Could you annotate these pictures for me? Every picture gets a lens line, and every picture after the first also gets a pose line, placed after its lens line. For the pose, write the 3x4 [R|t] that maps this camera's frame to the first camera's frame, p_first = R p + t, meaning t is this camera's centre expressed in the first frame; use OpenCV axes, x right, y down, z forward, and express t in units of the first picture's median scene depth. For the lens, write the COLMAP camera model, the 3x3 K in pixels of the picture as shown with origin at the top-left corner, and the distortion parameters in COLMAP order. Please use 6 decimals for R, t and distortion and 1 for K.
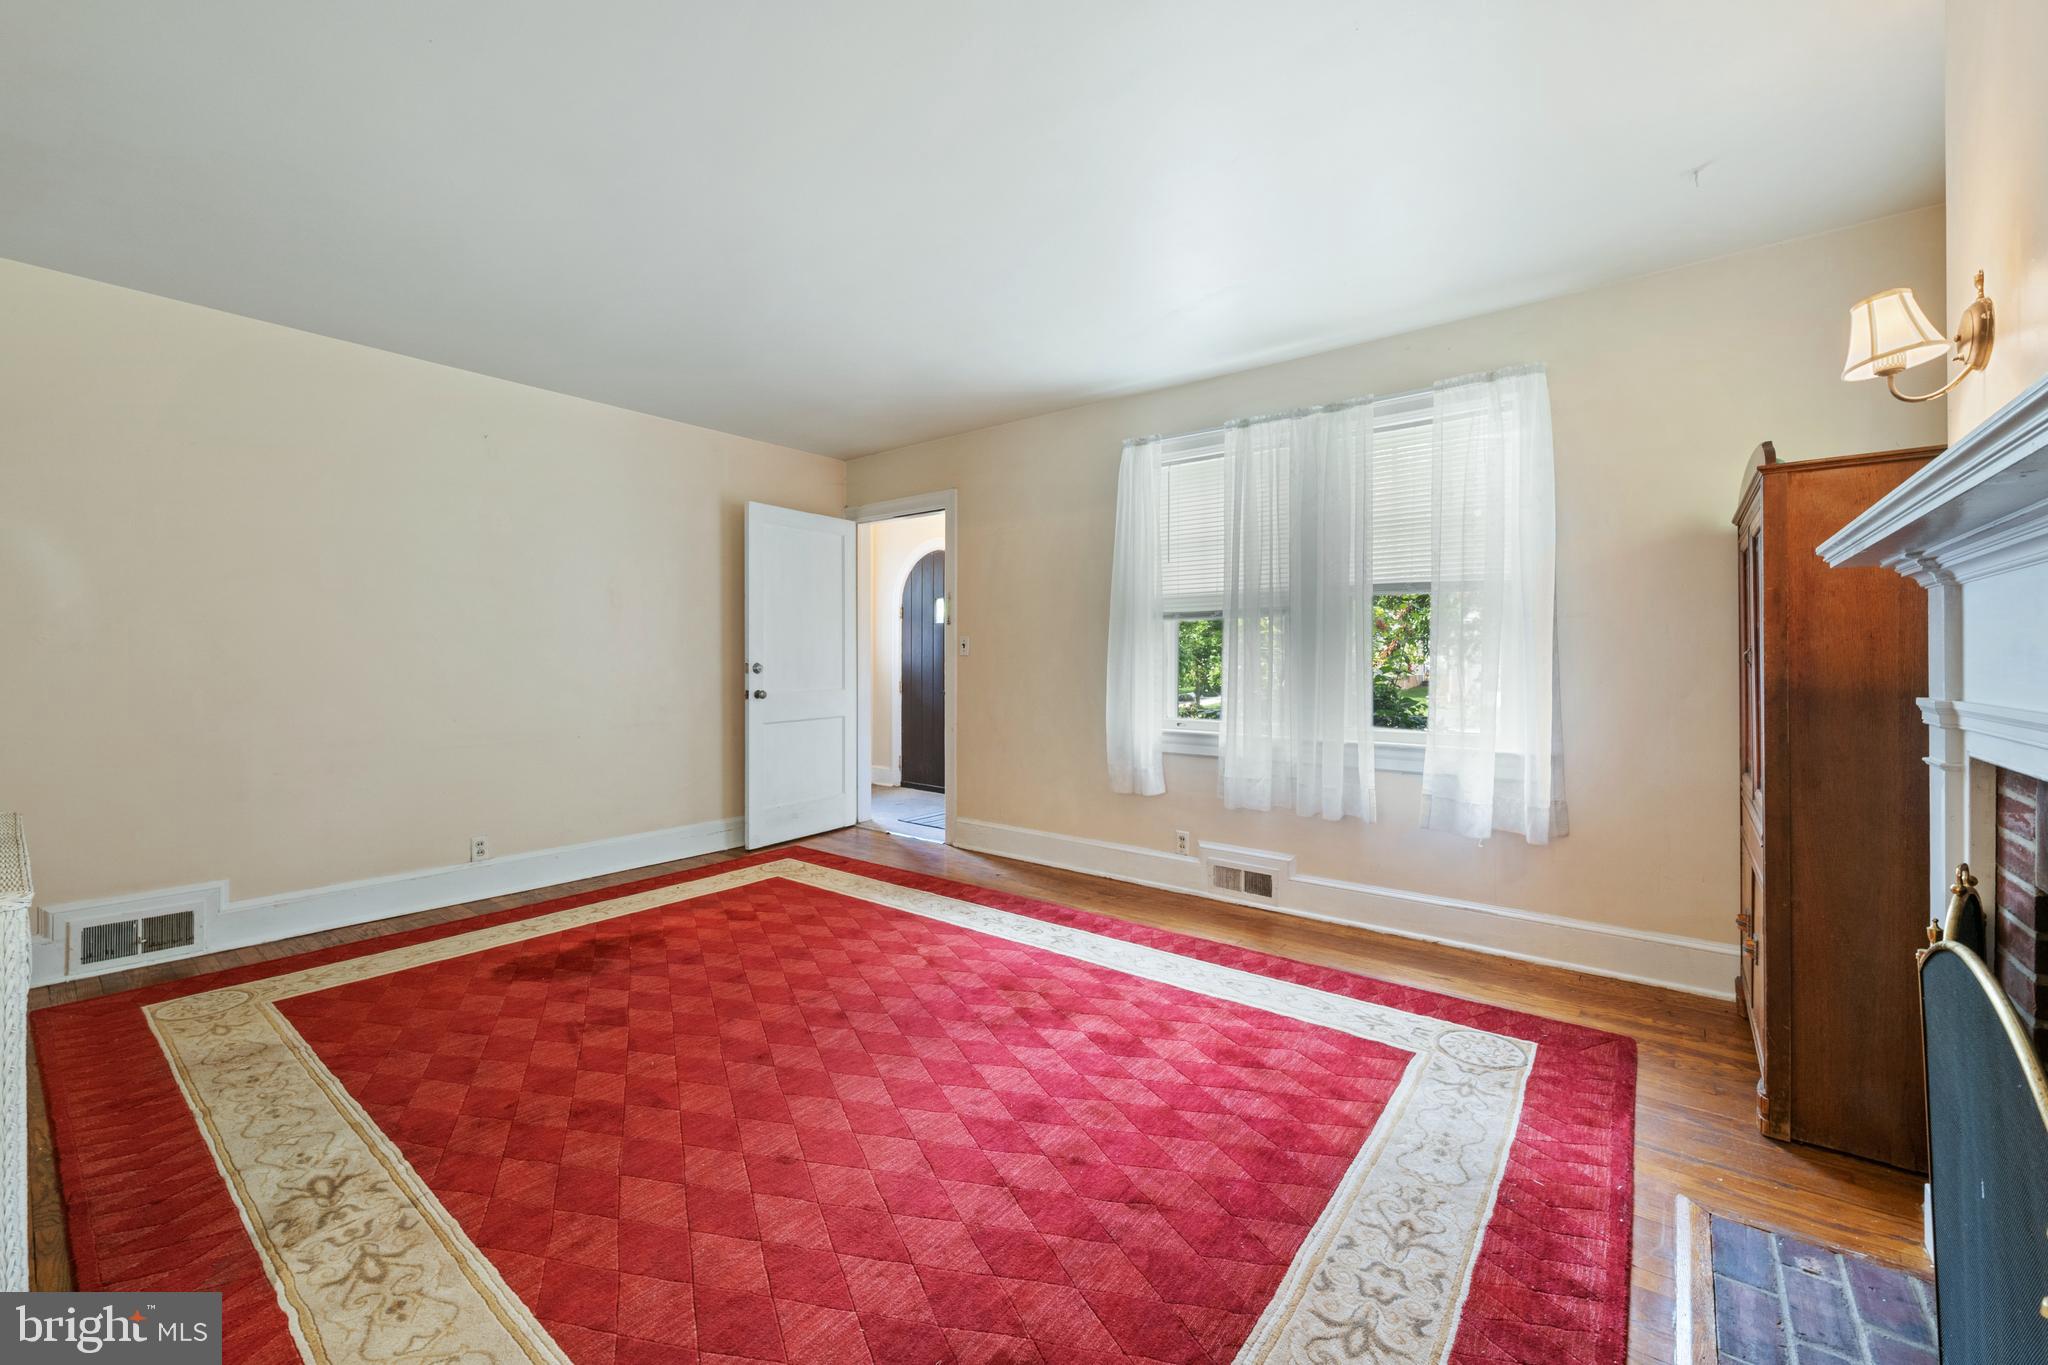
lens RADIAL K [[811.6, 0, 1019.1], [0, 811.6, 656.1], [0, 0, 1]] dist [0.012463, -0.000569]
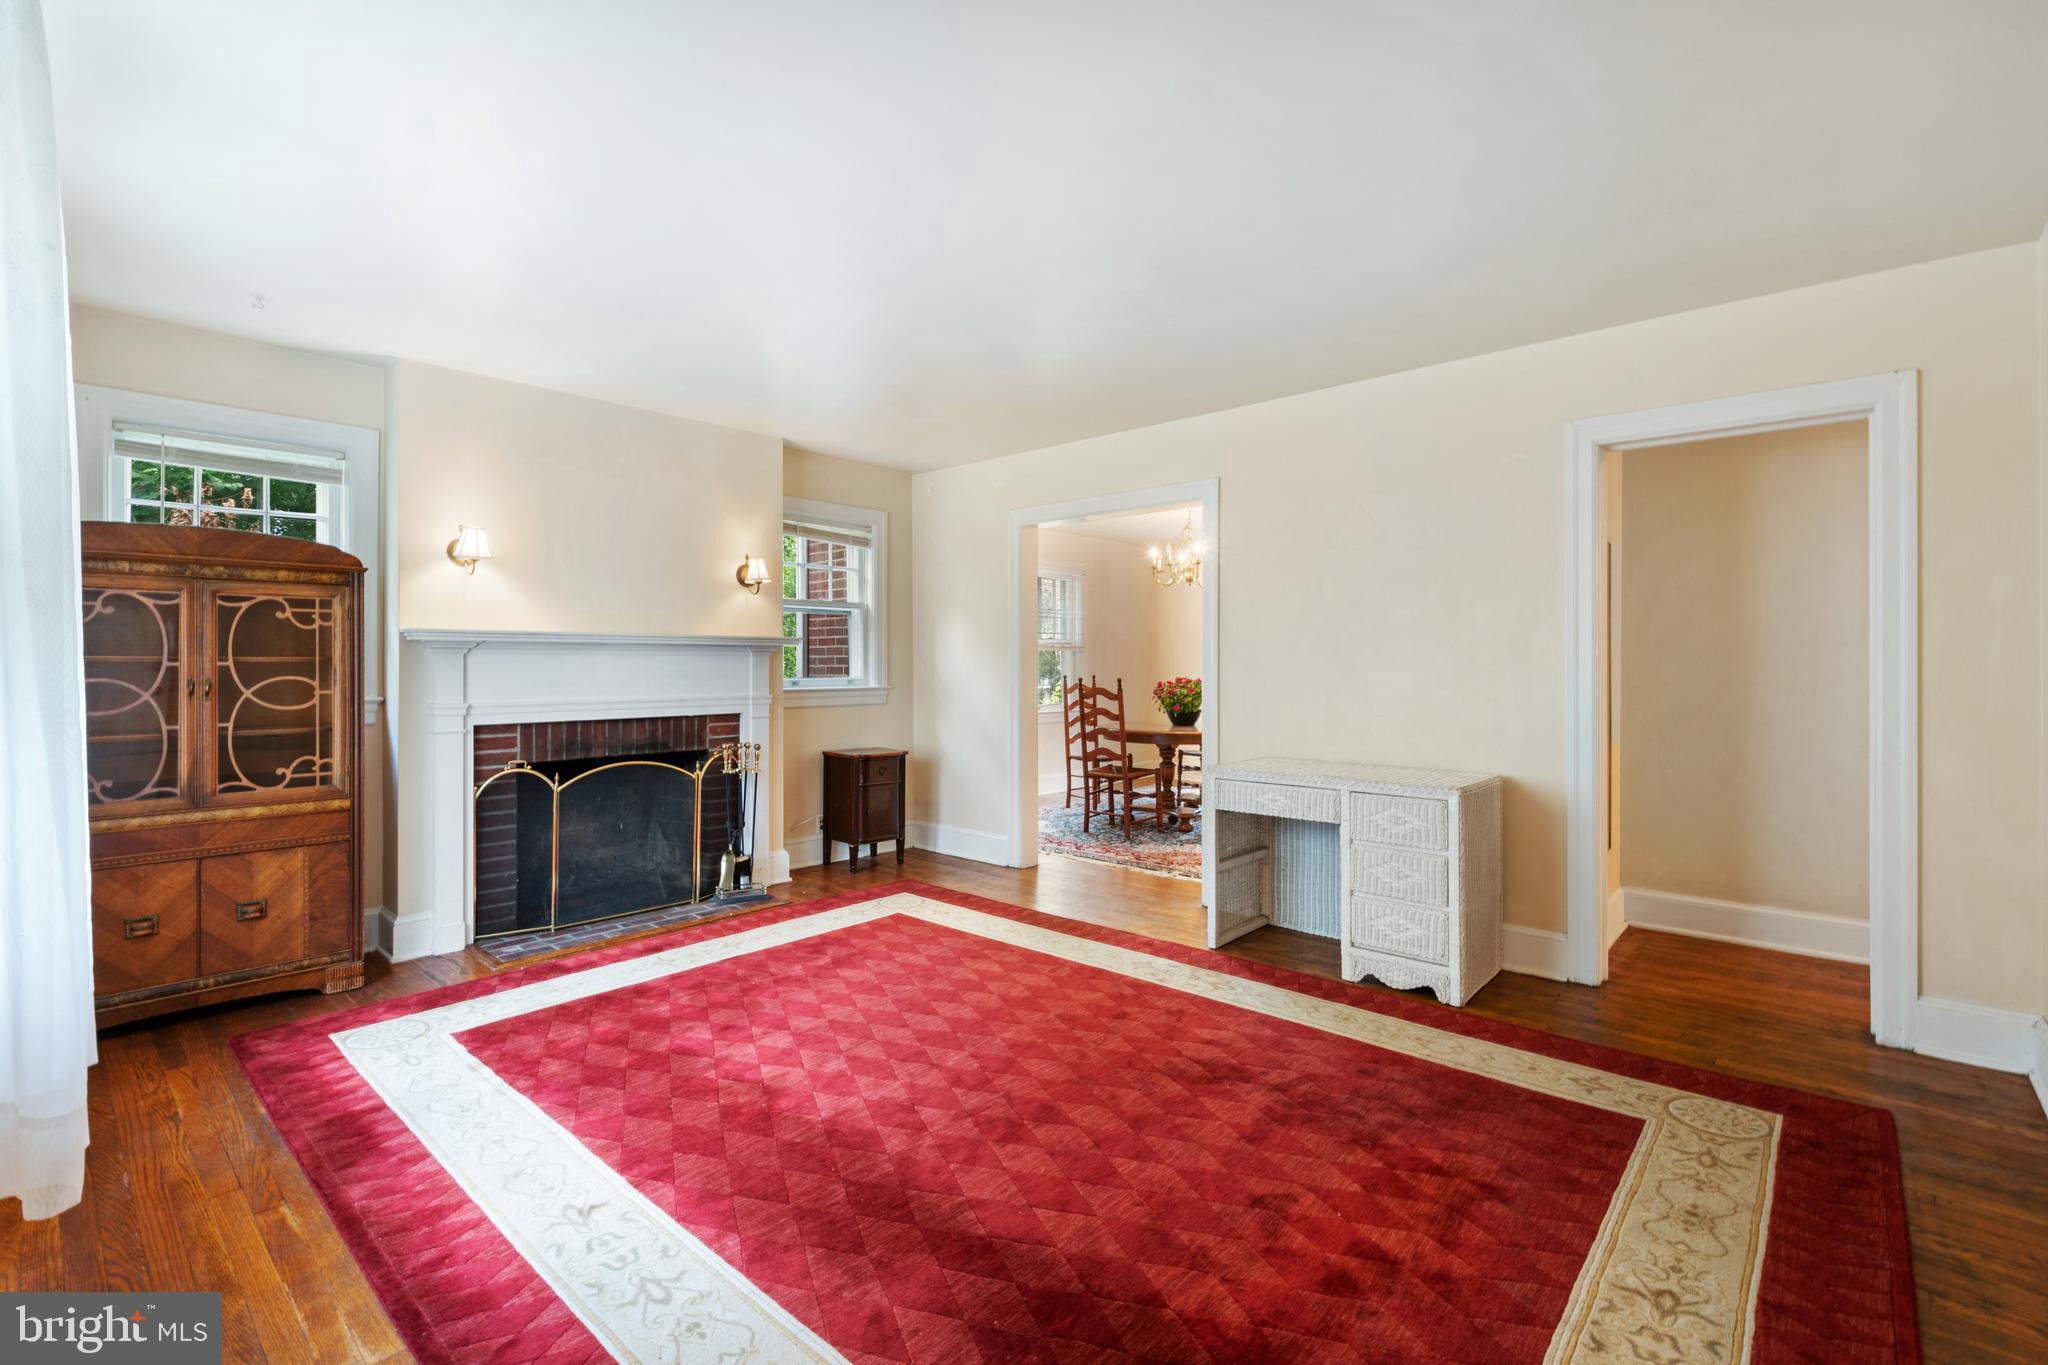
lens RADIAL K [[917.4, 0, 1011.3], [0, 917.4, 665.9], [0, 0, 1]] dist [0.001916, -0.000610]
pose [[-0.997912, 0.007423, 0.064161, -0.279050], [0.007126, 0.999963, -0.004856, -0.013869], [-0.064195, -0.004388, -0.997928, 1.614130]]
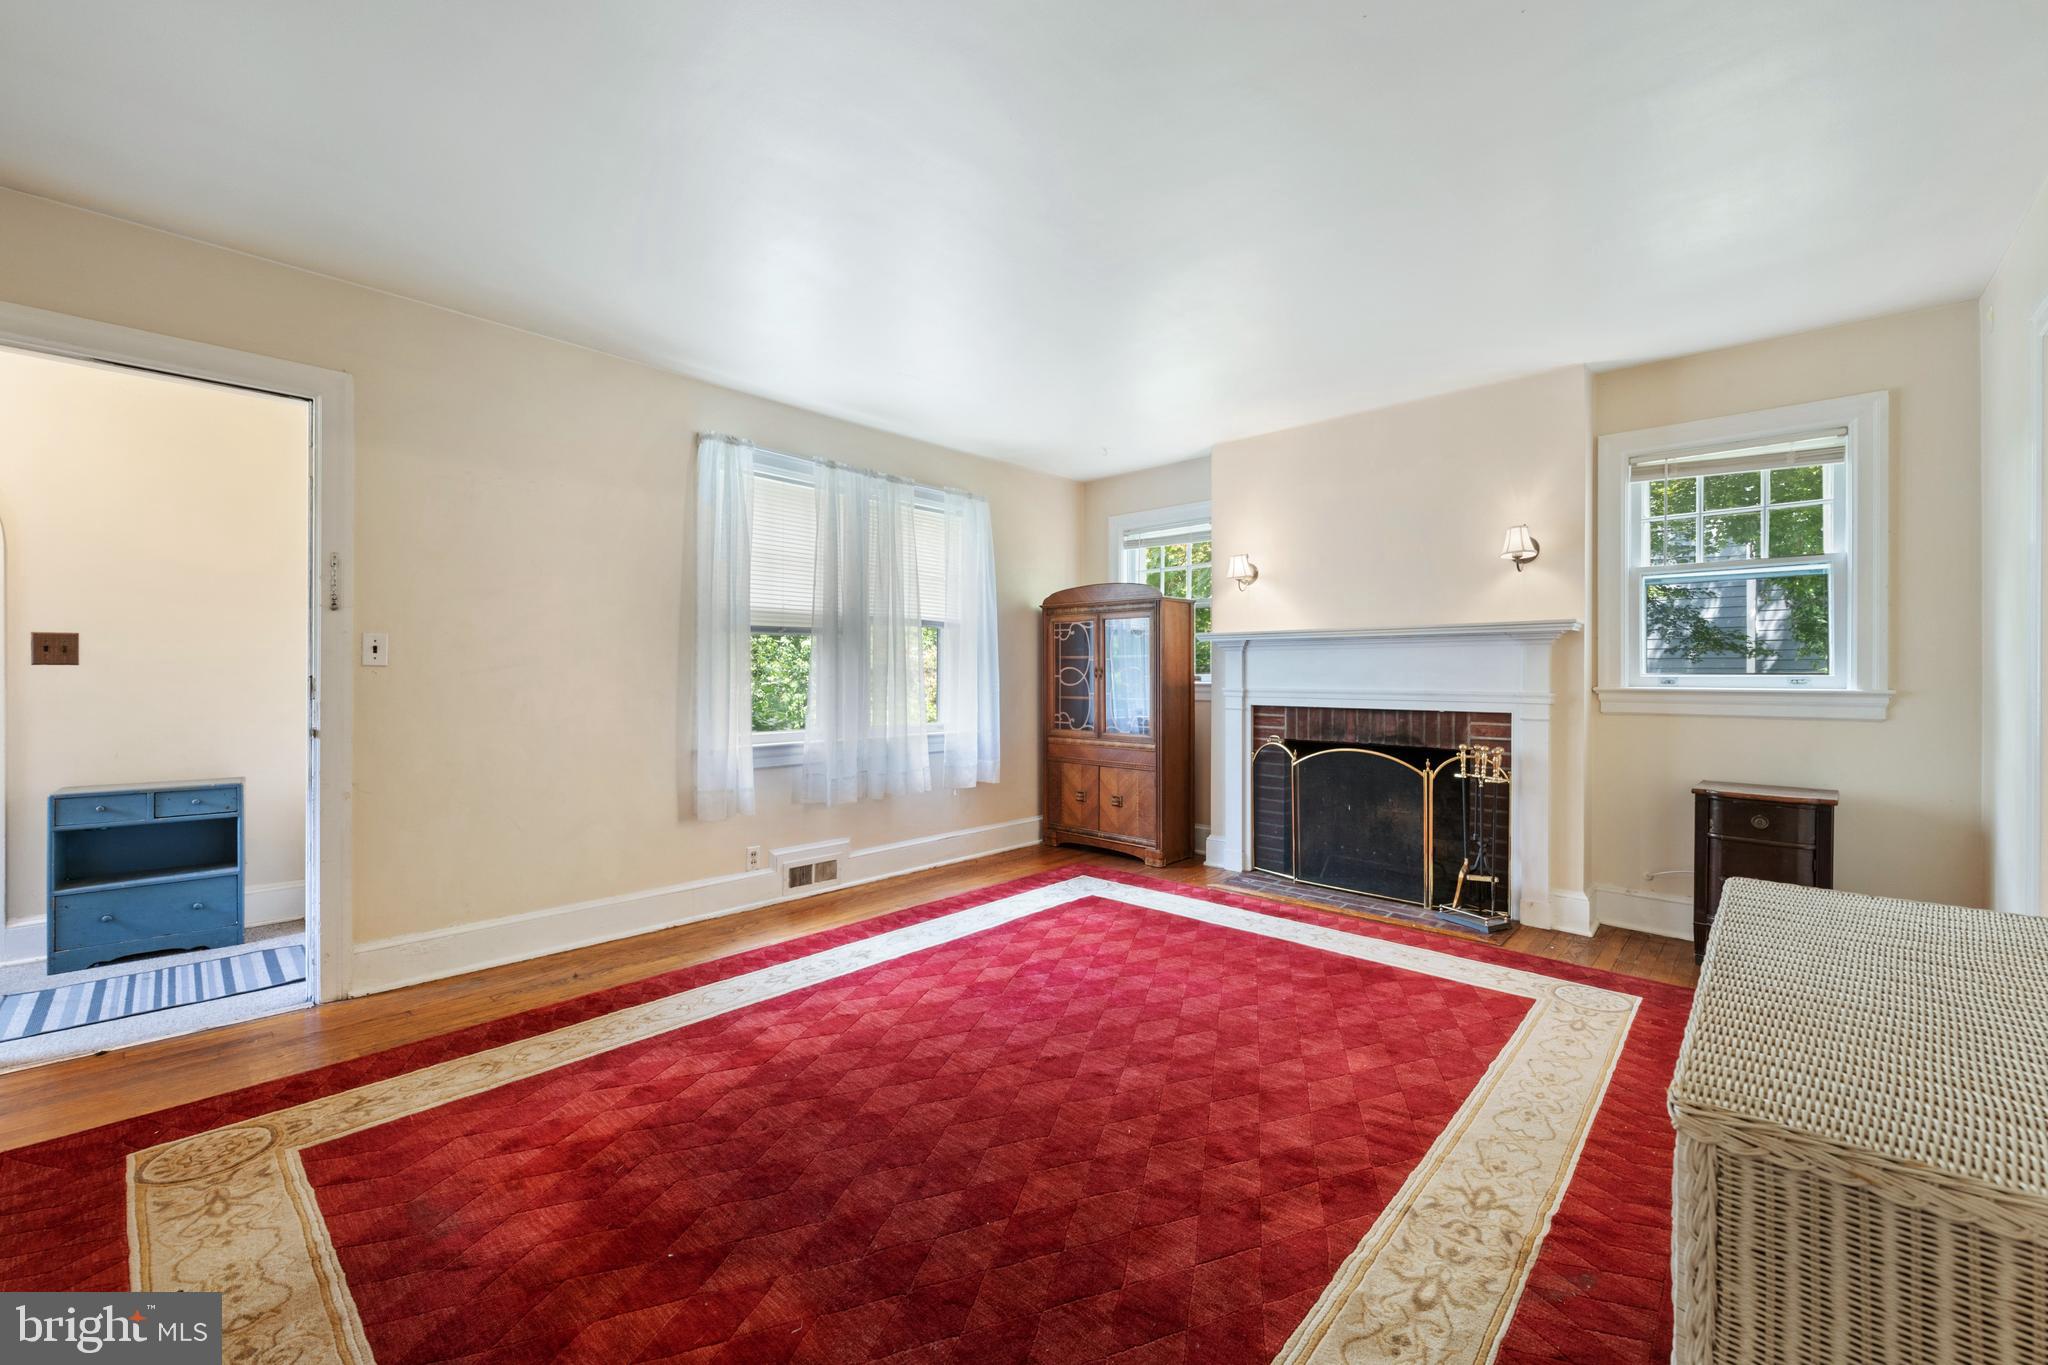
lens RADIAL K [[811.6, 0, 1016.0], [0, 811.6, 678.4], [0, 0, 1]] dist [0.012463, -0.000569]
pose [[0.080873, -0.004938, 0.996712, -0.935099], [-0.007036, 0.999960, 0.005525, 0.002523], [-0.996700, -0.007460, 0.080835, 0.737277]]
